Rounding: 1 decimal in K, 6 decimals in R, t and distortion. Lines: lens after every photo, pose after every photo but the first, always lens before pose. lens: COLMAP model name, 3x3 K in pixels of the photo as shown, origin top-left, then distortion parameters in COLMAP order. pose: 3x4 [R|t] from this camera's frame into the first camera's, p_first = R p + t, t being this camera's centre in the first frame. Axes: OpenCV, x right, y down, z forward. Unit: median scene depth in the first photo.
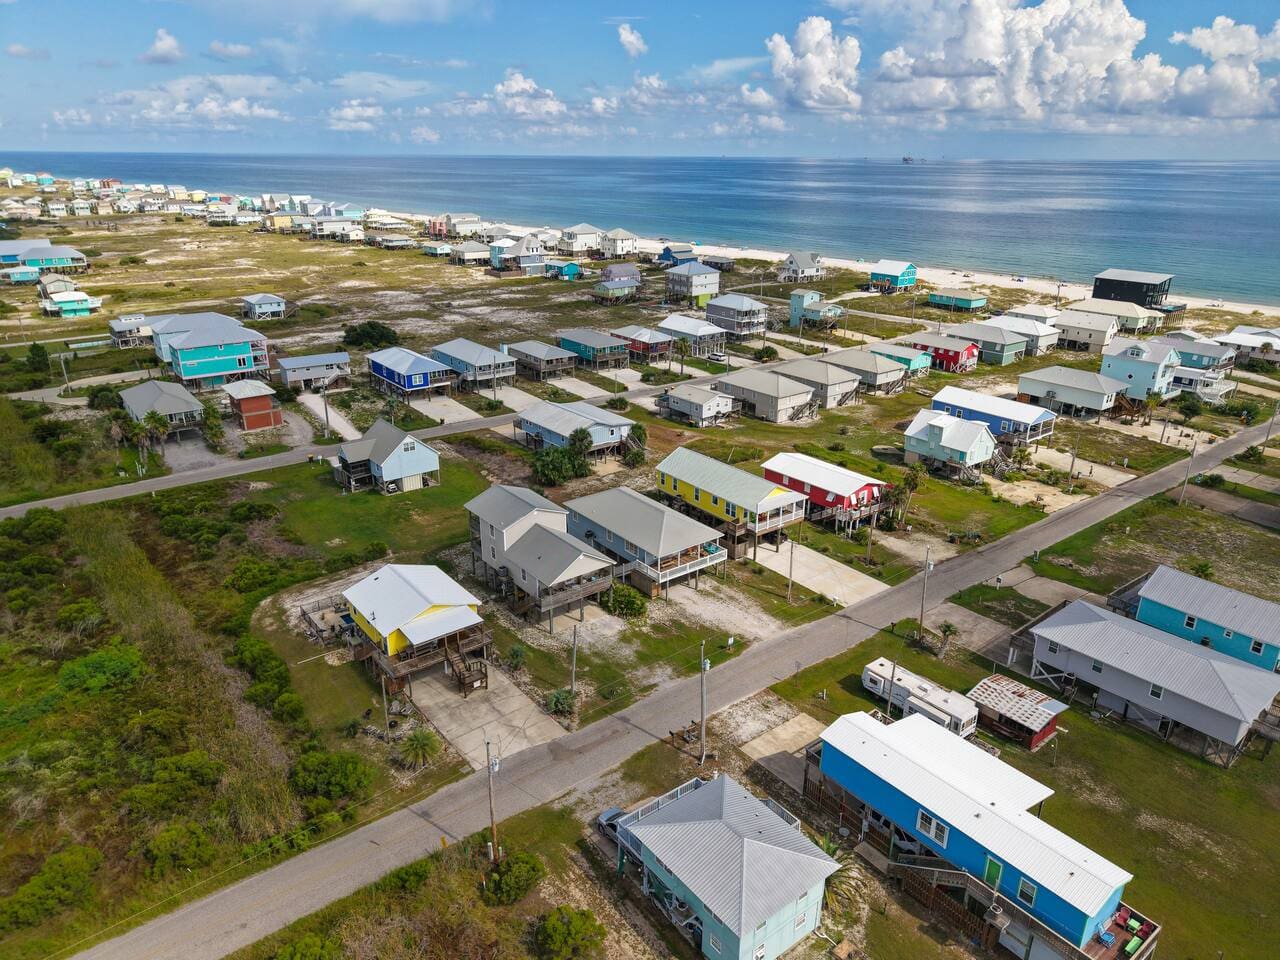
lens RADIAL K [[853.5, 0, 639.0], [0, 853.5, 479.9], [0, 0, 1]] dist [0.032946, -0.030487]
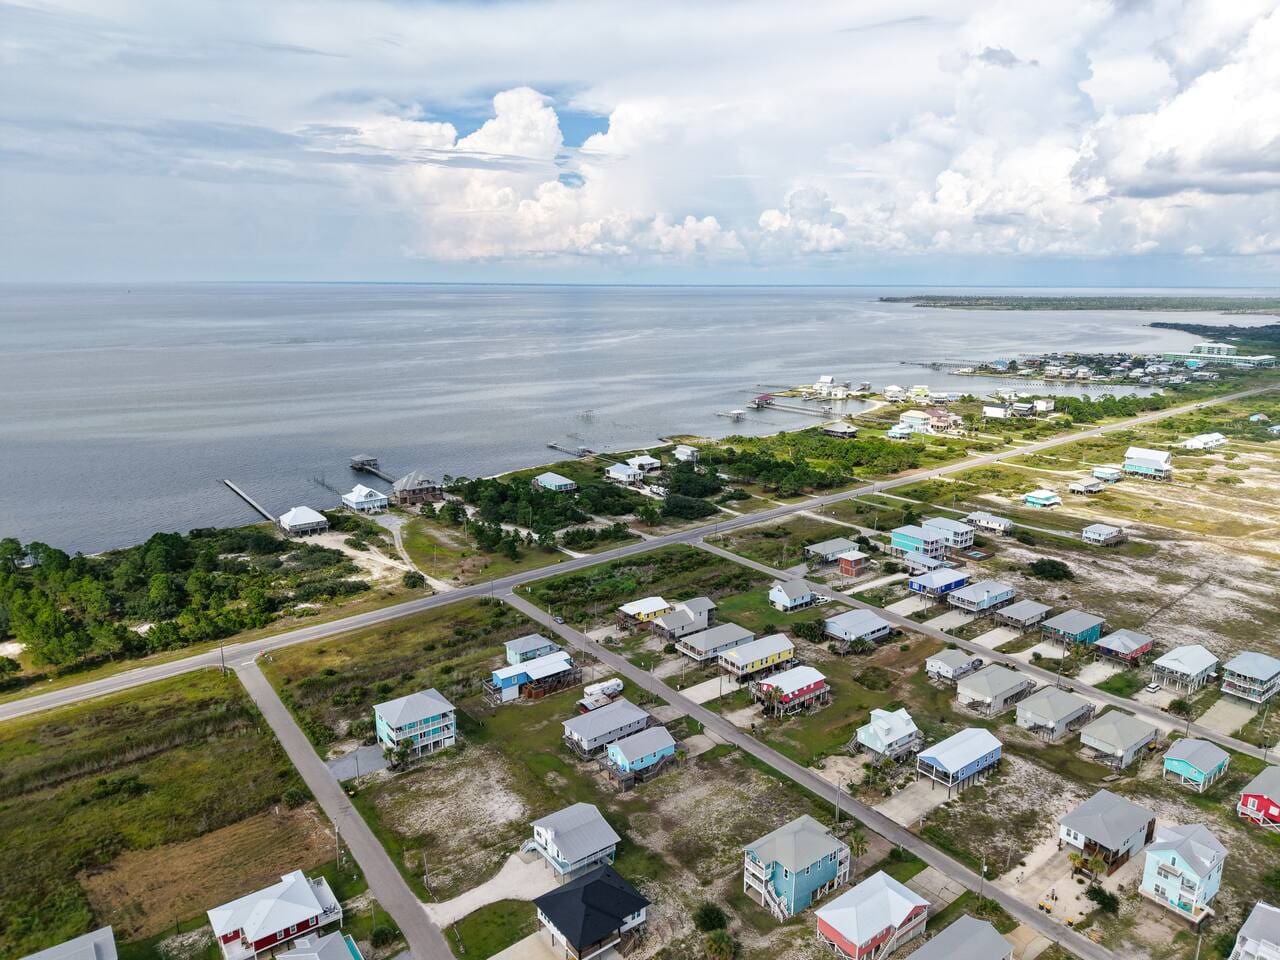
lens RADIAL K [[853.5, 0, 640.4], [0, 853.5, 482.2], [0, 0, 1]] dist [0.032946, -0.030487]
pose [[-0.013631, 0.223101, -0.974700, 1.942642], [-0.357548, 0.909252, 0.213120, -0.674623], [0.933795, 0.351407, 0.067375, 0.451112]]
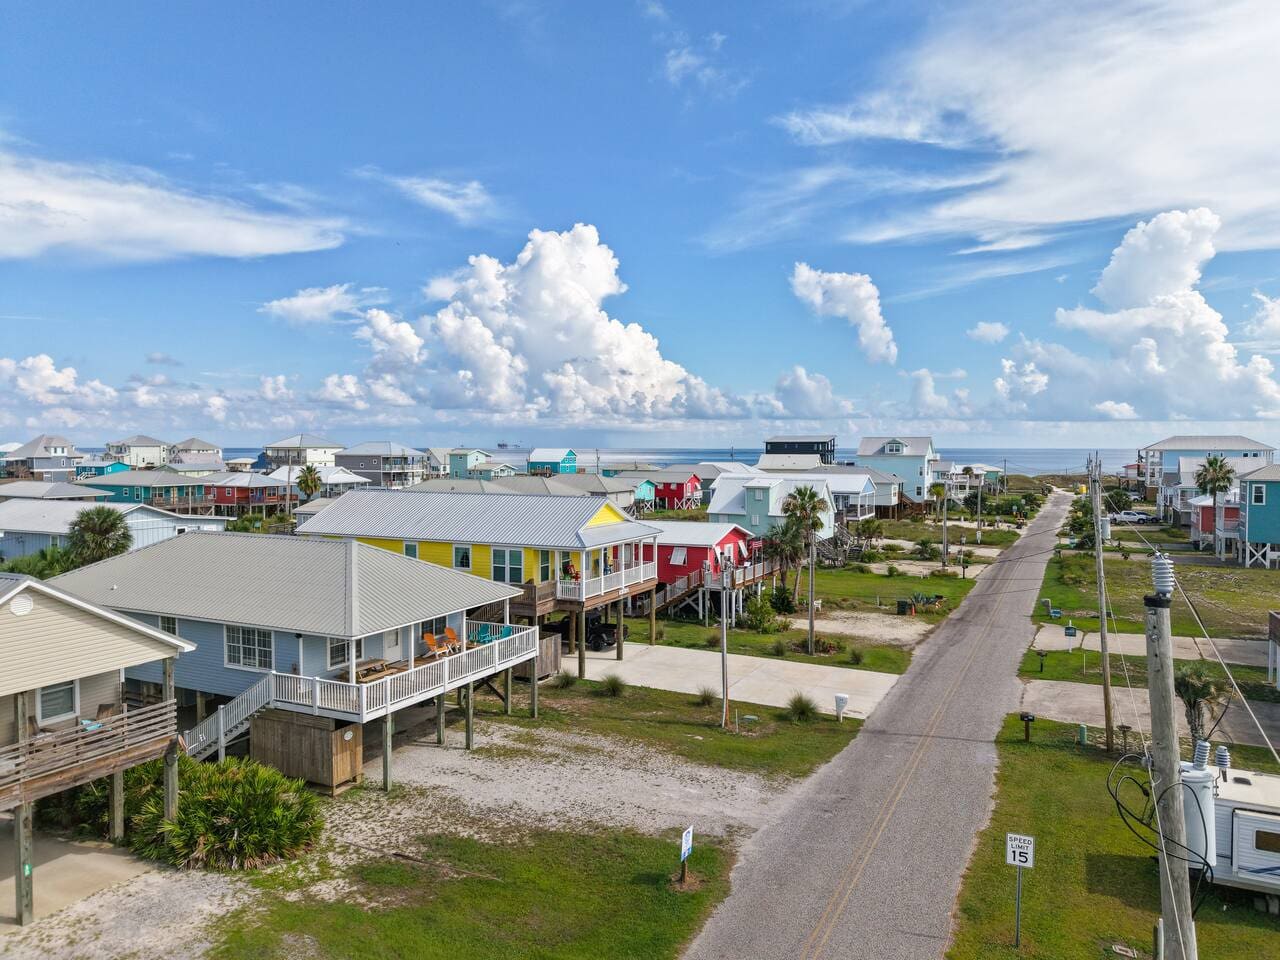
lens RADIAL K [[853.5, 0, 642.0], [0, 853.5, 474.0], [0, 0, 1]] dist [0.032946, -0.030487]
pose [[0.895937, -0.011741, 0.444026, -0.016263], [0.161777, 0.939615, -0.301581, 0.117728], [-0.413672, 0.342031, 0.843736, 0.553995]]
